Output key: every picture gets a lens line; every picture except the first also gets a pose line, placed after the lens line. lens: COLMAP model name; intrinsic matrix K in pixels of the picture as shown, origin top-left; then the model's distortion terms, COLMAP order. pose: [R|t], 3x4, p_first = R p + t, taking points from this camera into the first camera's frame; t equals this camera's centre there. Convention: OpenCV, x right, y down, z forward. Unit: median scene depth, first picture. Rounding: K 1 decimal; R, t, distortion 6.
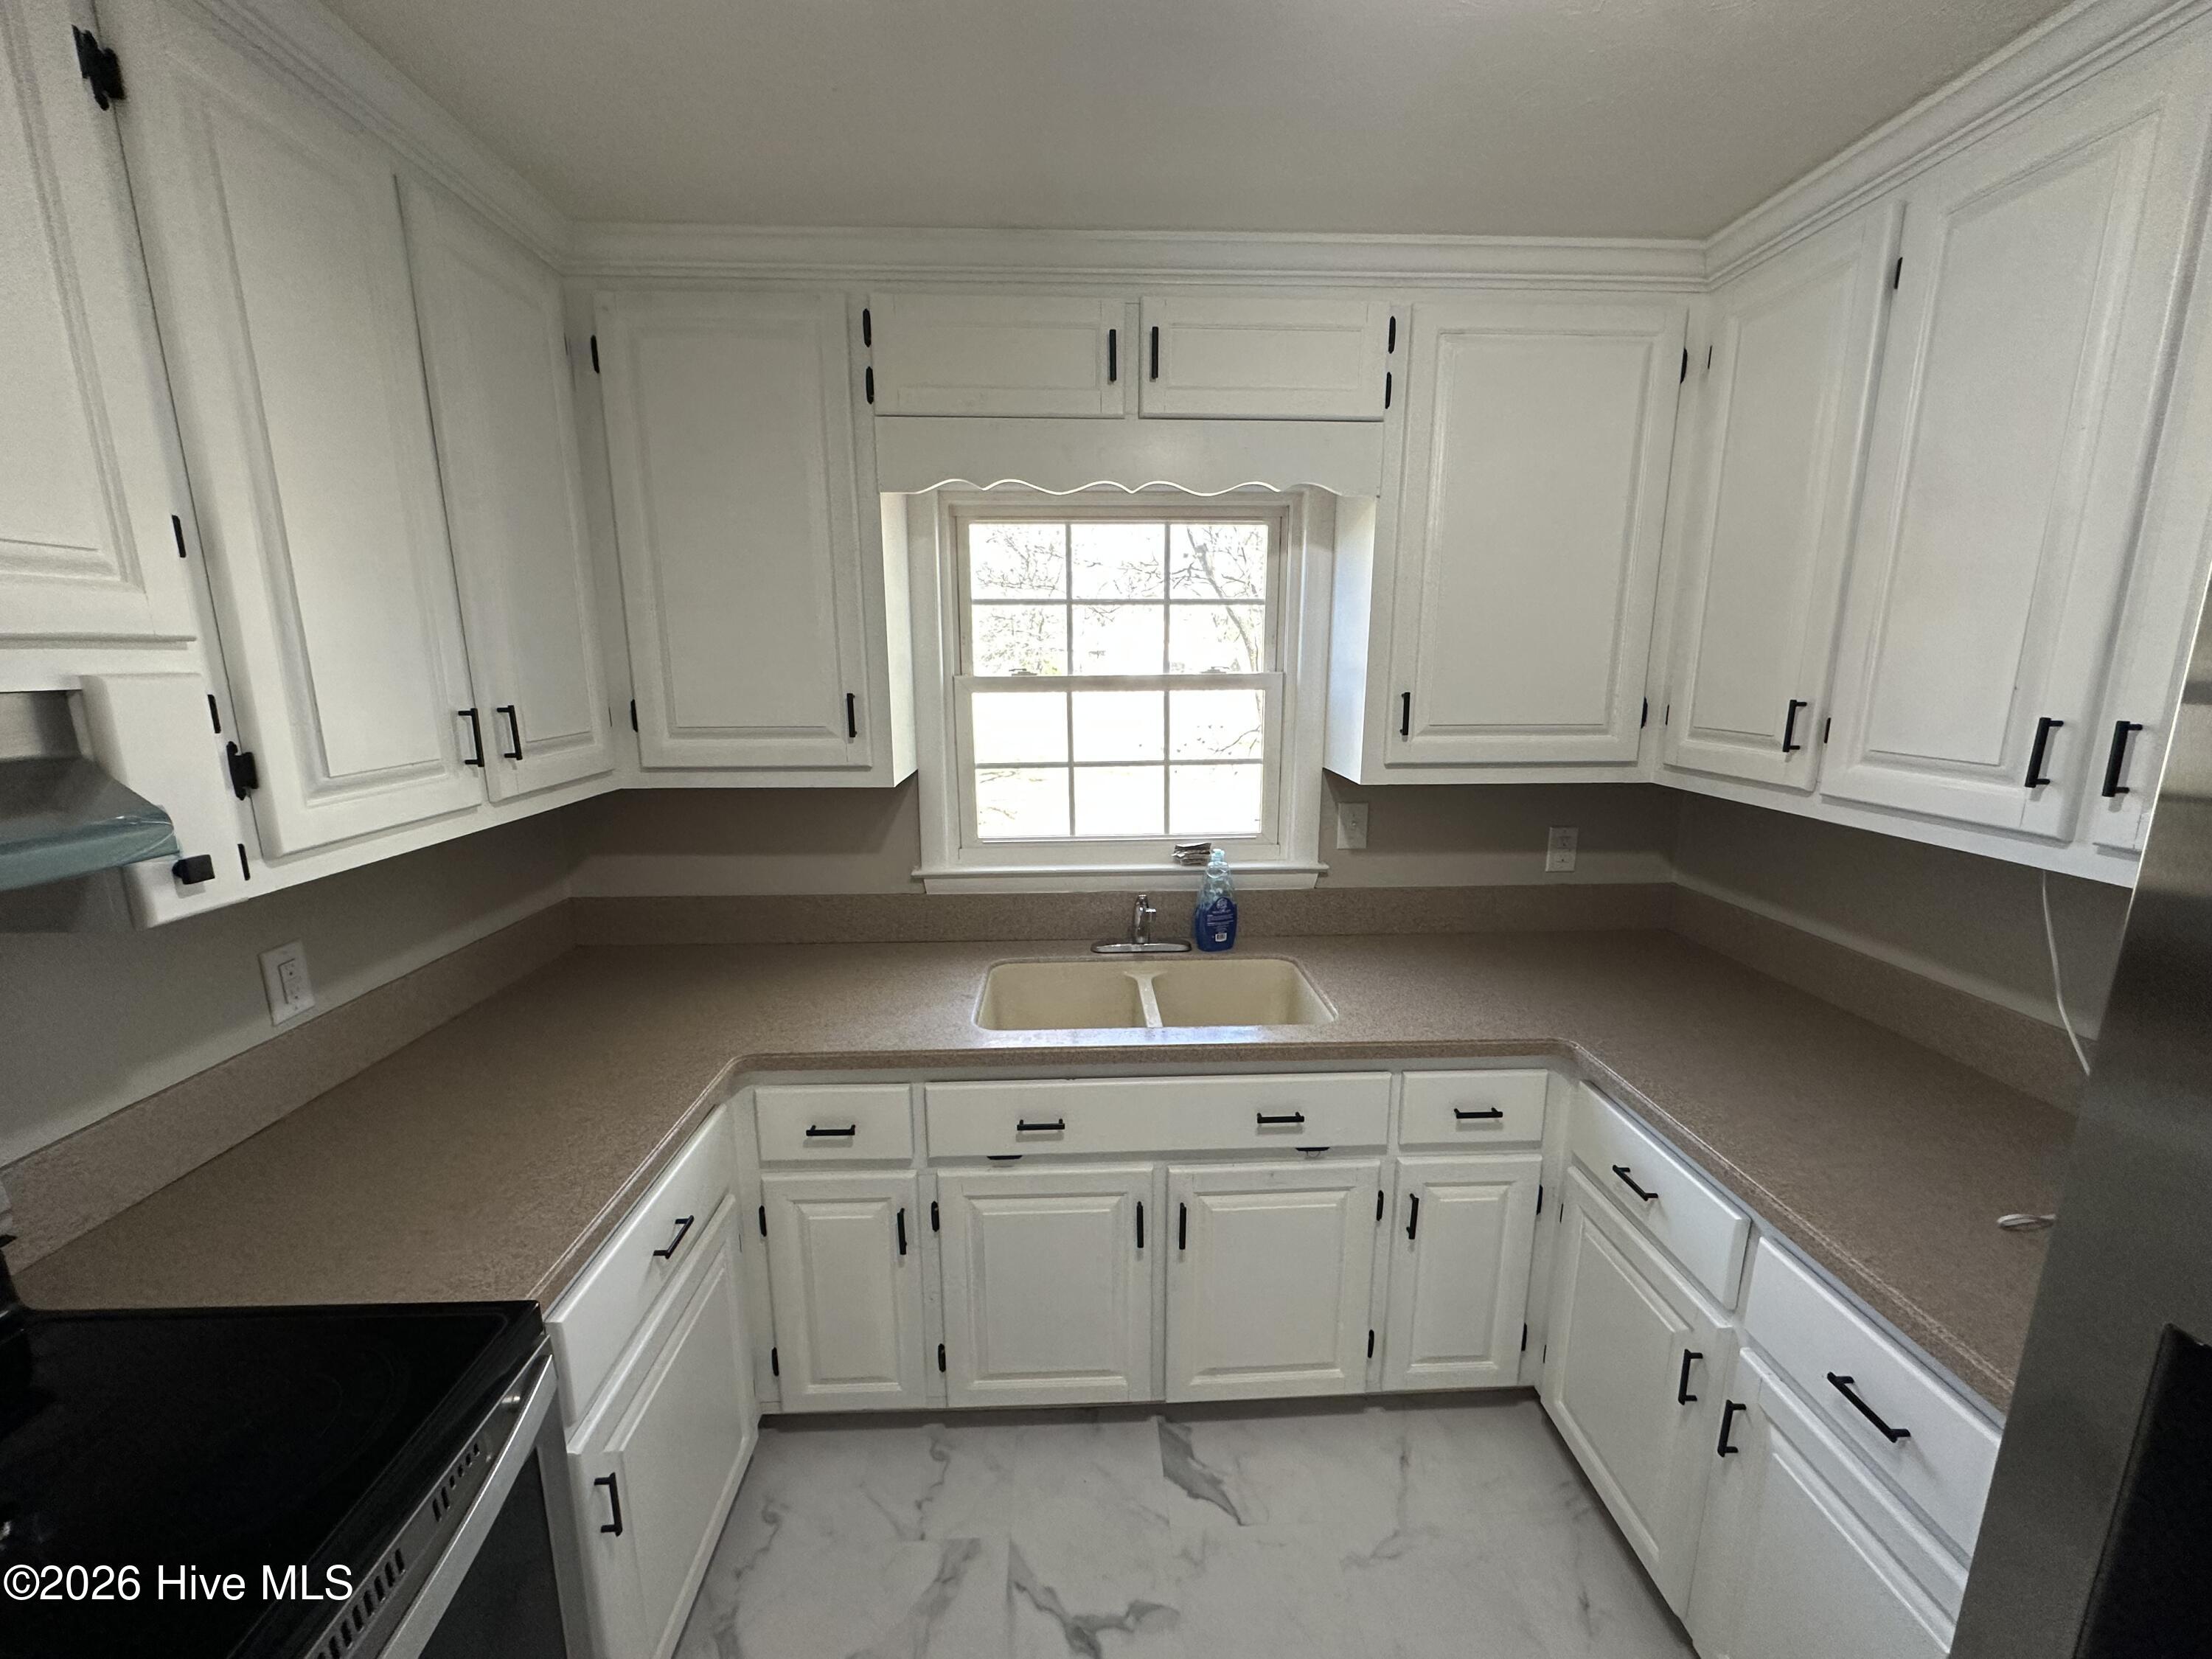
lens RADIAL K [[883.6, 0, 1110.5], [0, 883.6, 834.1], [0, 0, 1]] dist [-0.003110, 0.000088]
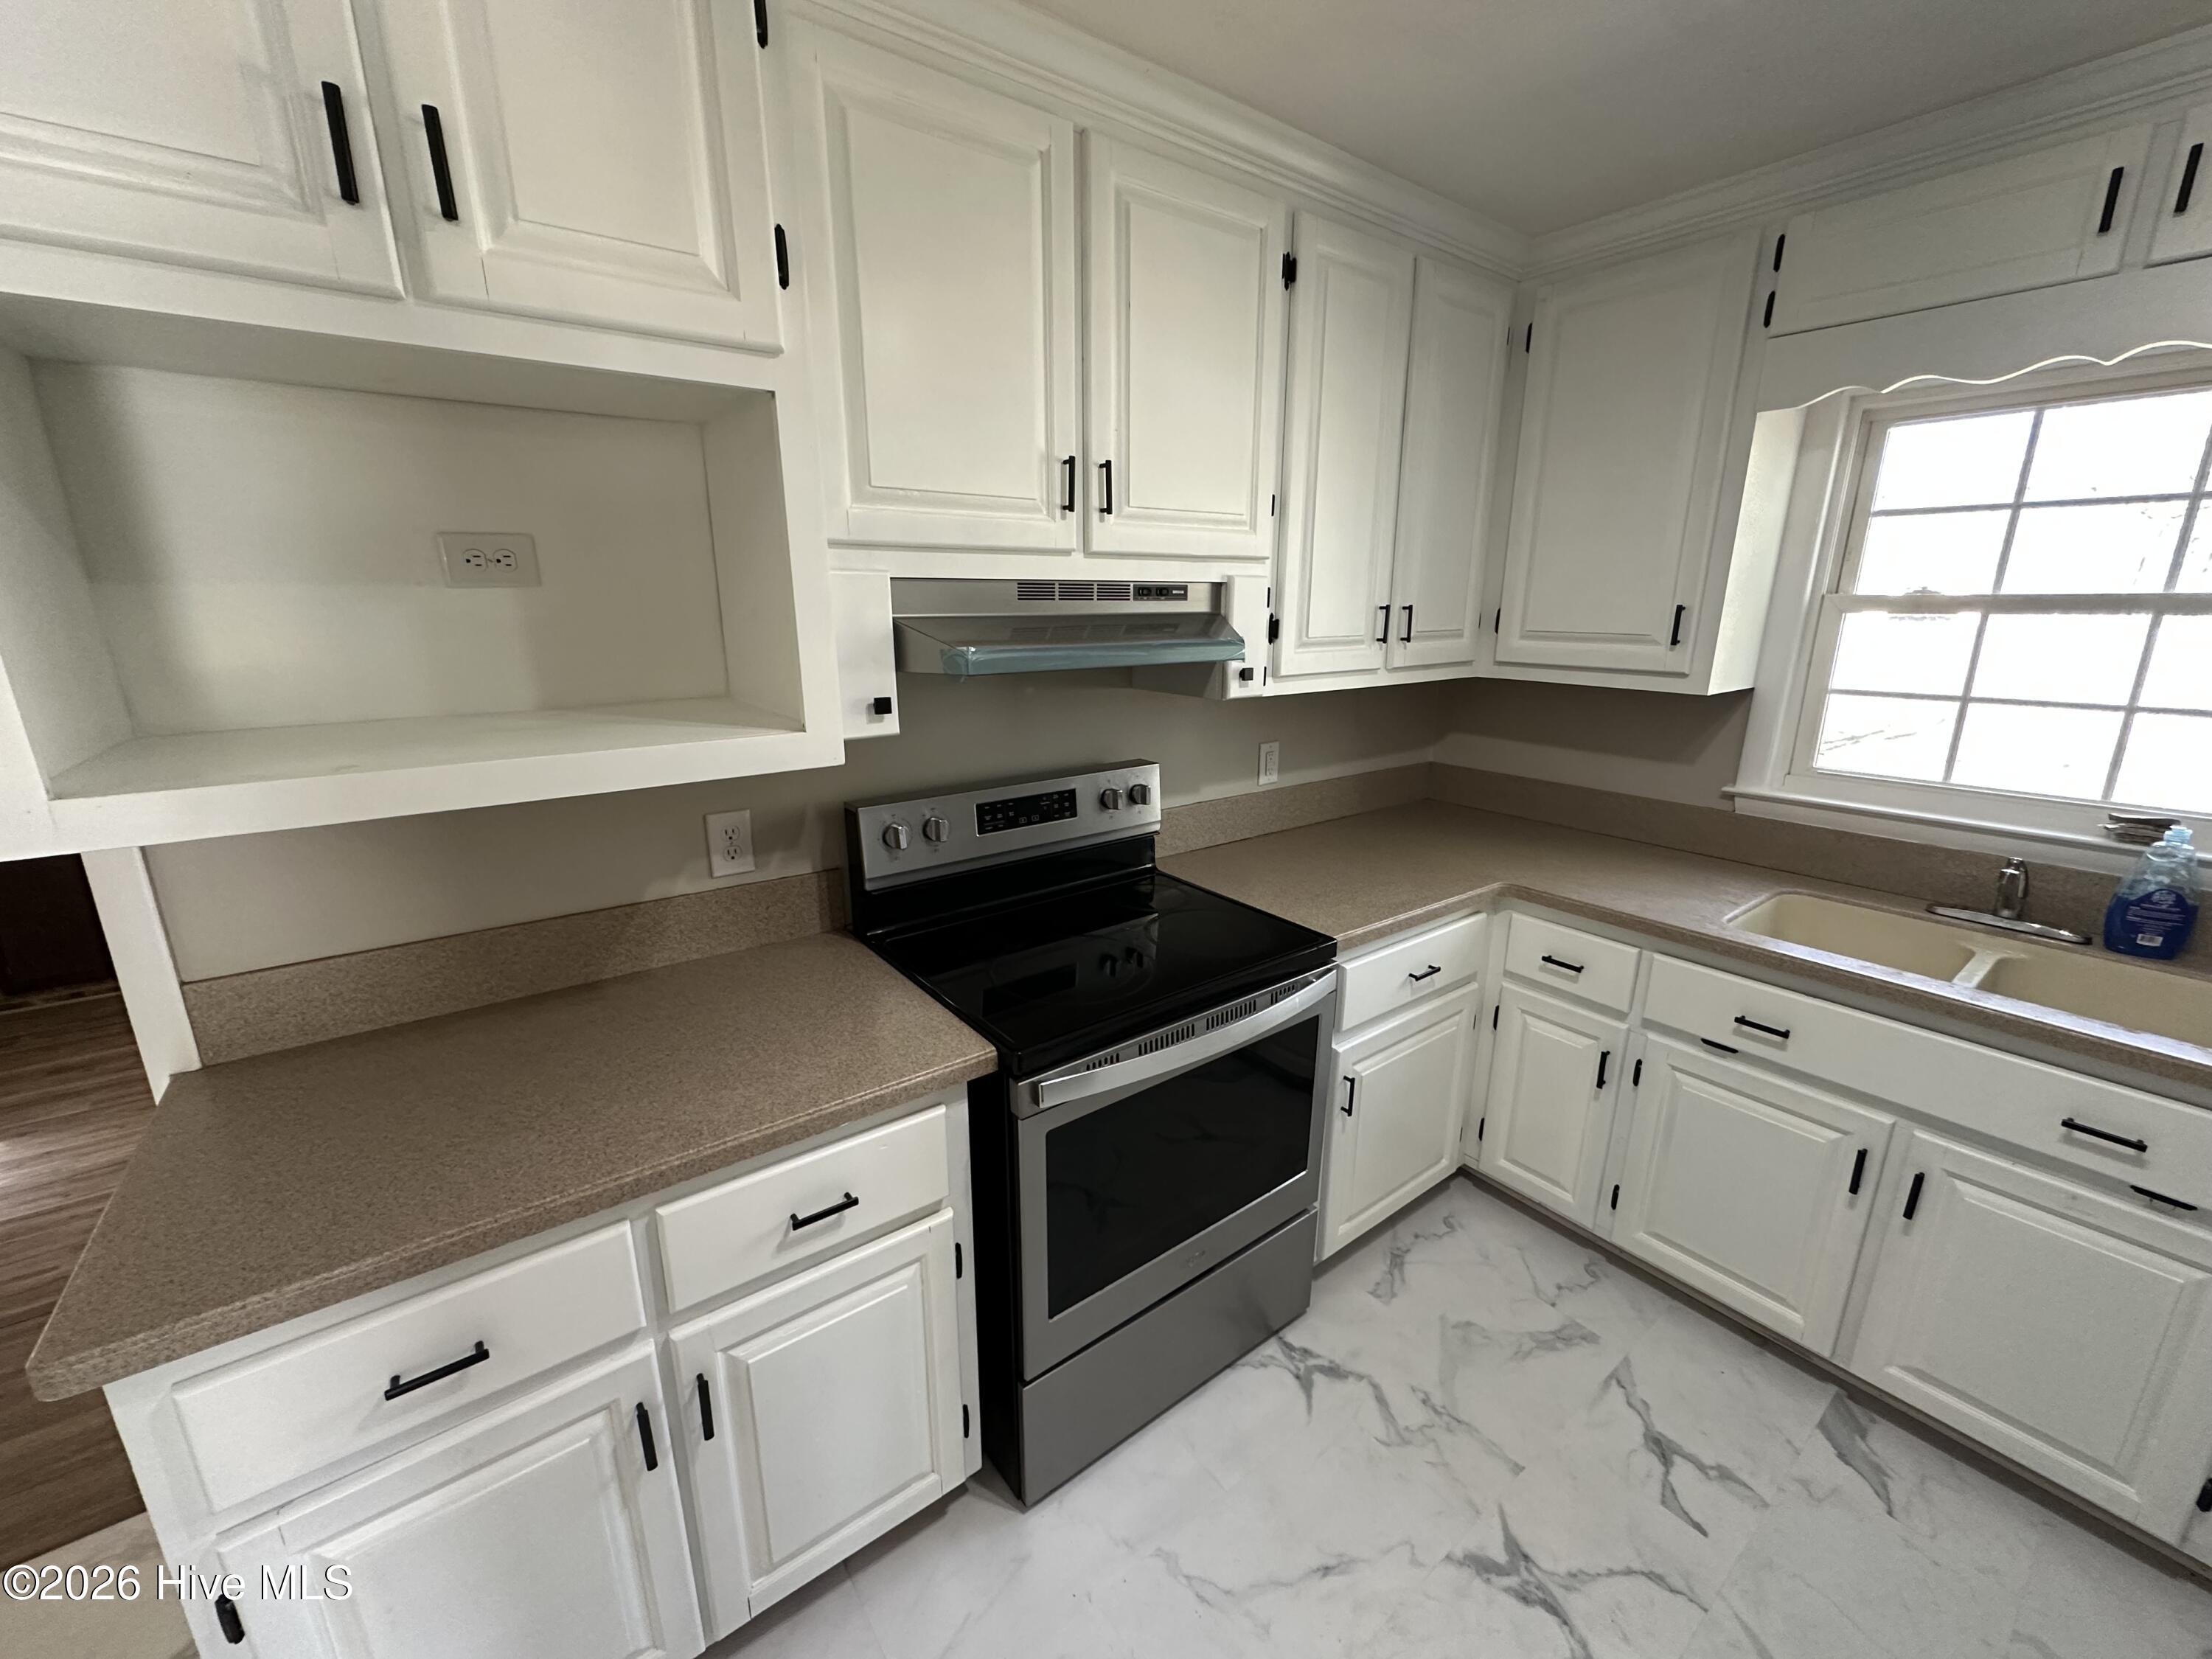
lens RADIAL K [[883.6, 0, 1107.3], [0, 883.6, 832.8], [0, 0, 1]] dist [-0.003110, 0.000088]
pose [[0.570927, 0.215947, -0.792091, 0.242510], [-0.165985, 0.975225, 0.146235, 0.080192], [0.804047, 0.047986, 0.592627, -0.232165]]
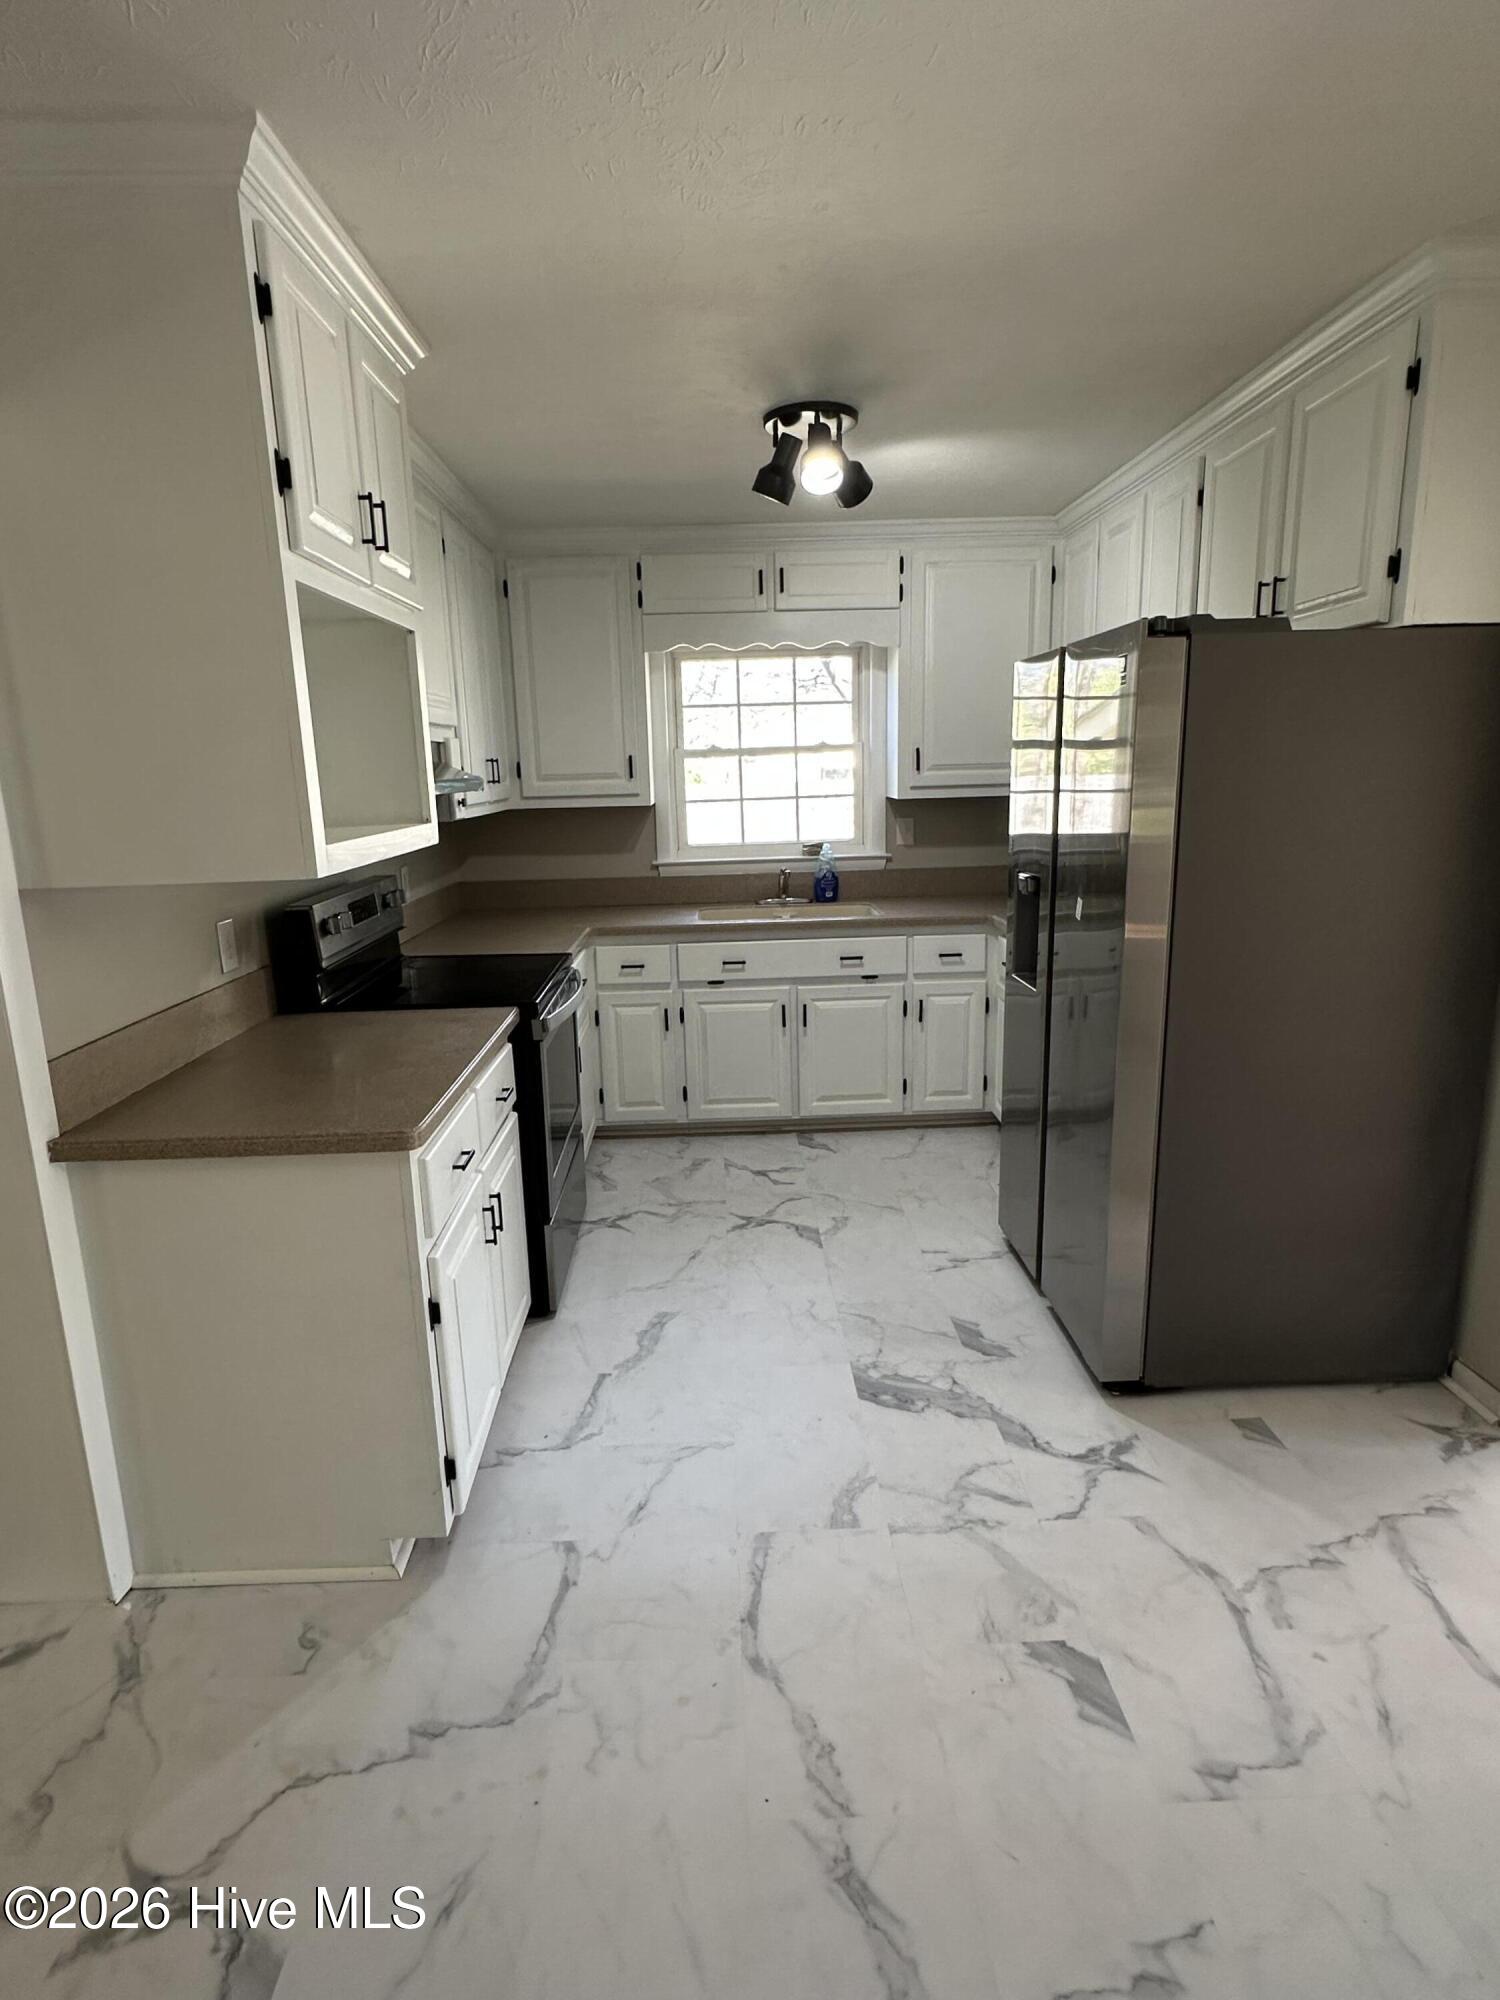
lens RADIAL K [[1053.2, 0, 749.2], [0, 1053.2, 999.6], [0, 0, 1]] dist [0.004280, -0.000257]
pose [[0.999634, -0.021191, -0.016798, -0.004404], [0.021543, 0.999546, 0.021052, 0.348916], [0.016345, -0.021406, 0.999637, -1.382100]]
